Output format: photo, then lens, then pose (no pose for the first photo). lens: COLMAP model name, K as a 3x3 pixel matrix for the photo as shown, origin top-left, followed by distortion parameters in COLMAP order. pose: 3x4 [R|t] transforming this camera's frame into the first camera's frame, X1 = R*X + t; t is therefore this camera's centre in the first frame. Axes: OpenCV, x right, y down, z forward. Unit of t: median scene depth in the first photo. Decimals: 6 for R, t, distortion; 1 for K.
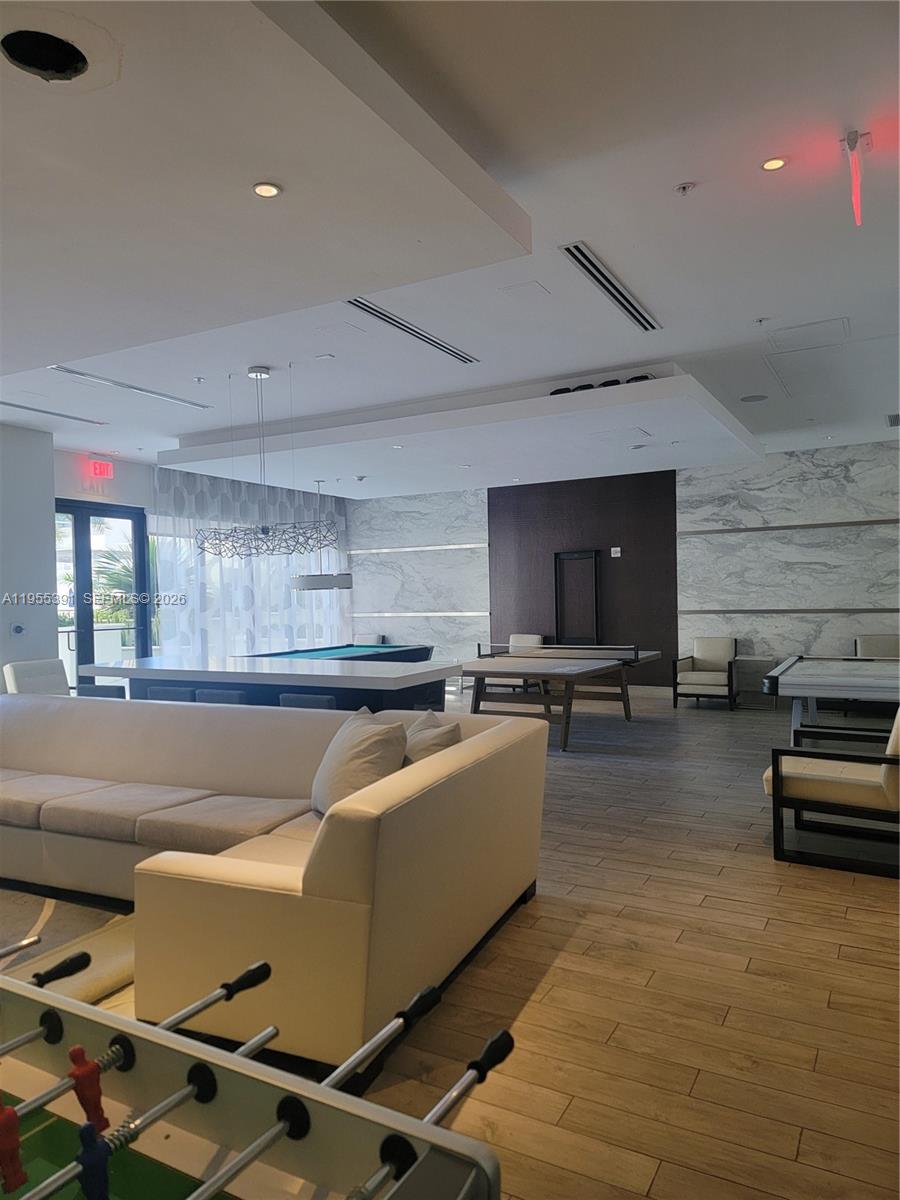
lens RADIAL K [[838.2, 0, 445.1], [0, 838.2, 596.1], [0, 0, 1]] dist [0.060305, -0.023484]
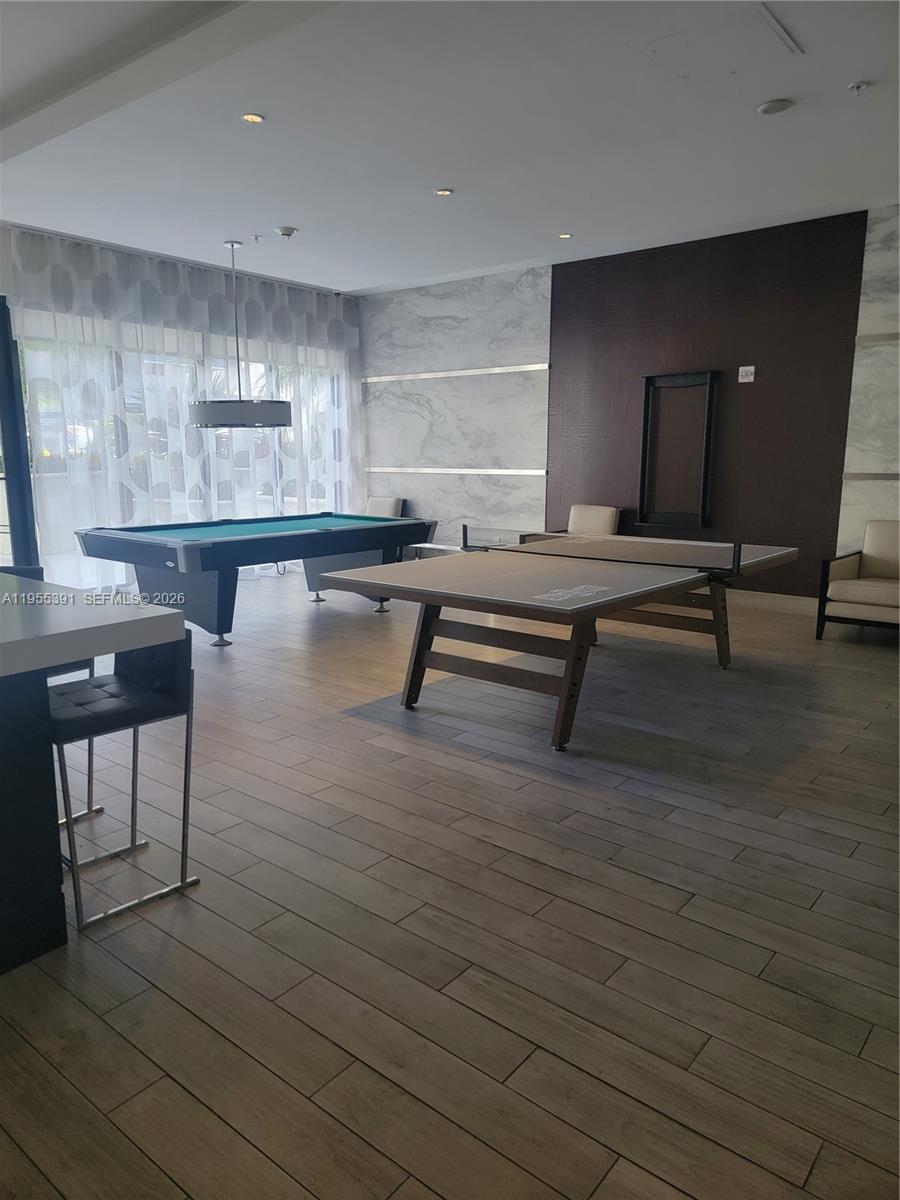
lens RADIAL K [[838.2, 0, 449.0], [0, 838.2, 603.9], [0, 0, 1]] dist [0.060305, -0.023484]
pose [[0.984454, 0.050532, -0.168216, 0.095383], [-0.019412, 0.983156, 0.181734, 0.003692], [0.174566, -0.175643, 0.968853, 0.313670]]
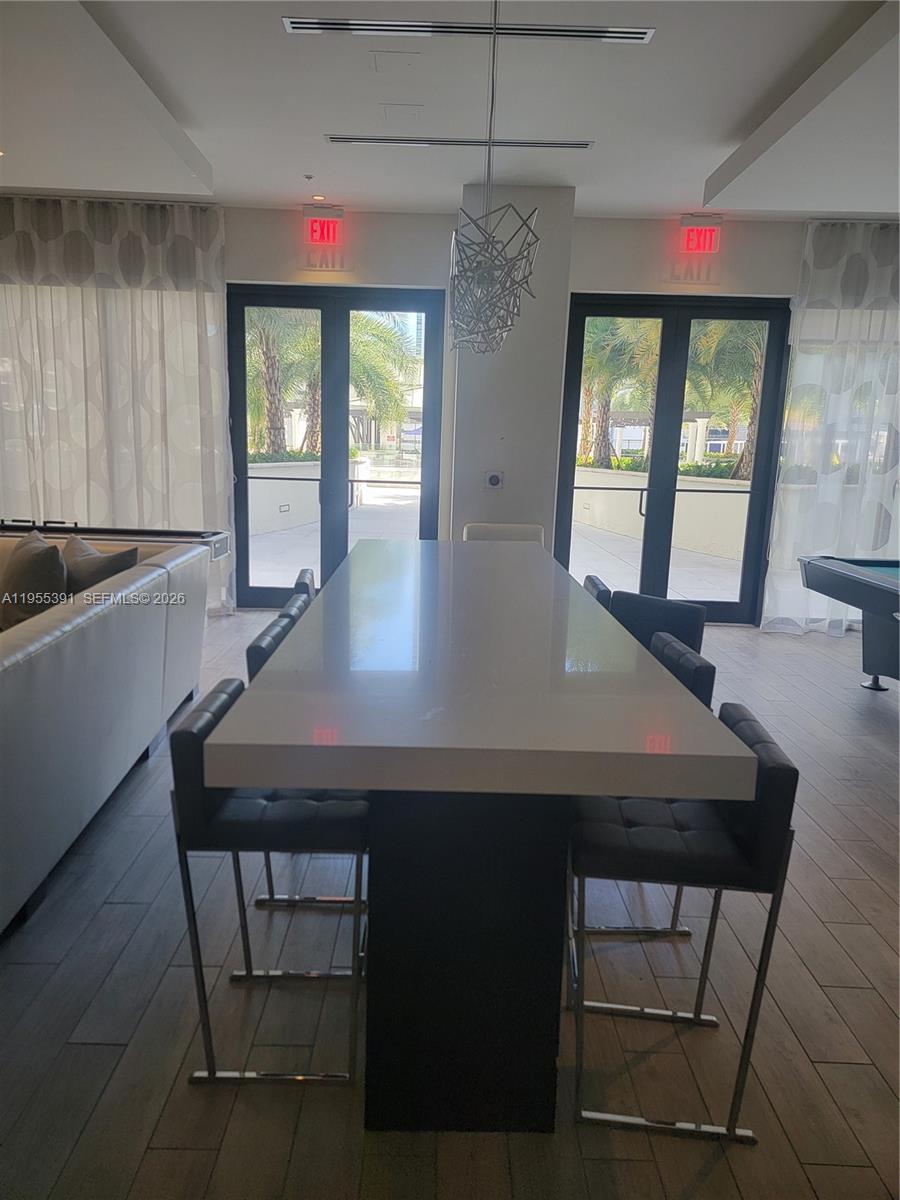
lens RADIAL K [[838.2, 0, 437.4], [0, 838.2, 596.4], [0, 0, 1]] dist [0.060305, -0.023484]
pose [[0.482442, 0.190444, -0.854974, 0.080038], [-0.035882, 0.979556, 0.197946, -0.003917], [0.875193, -0.064819, 0.479412, 0.392424]]
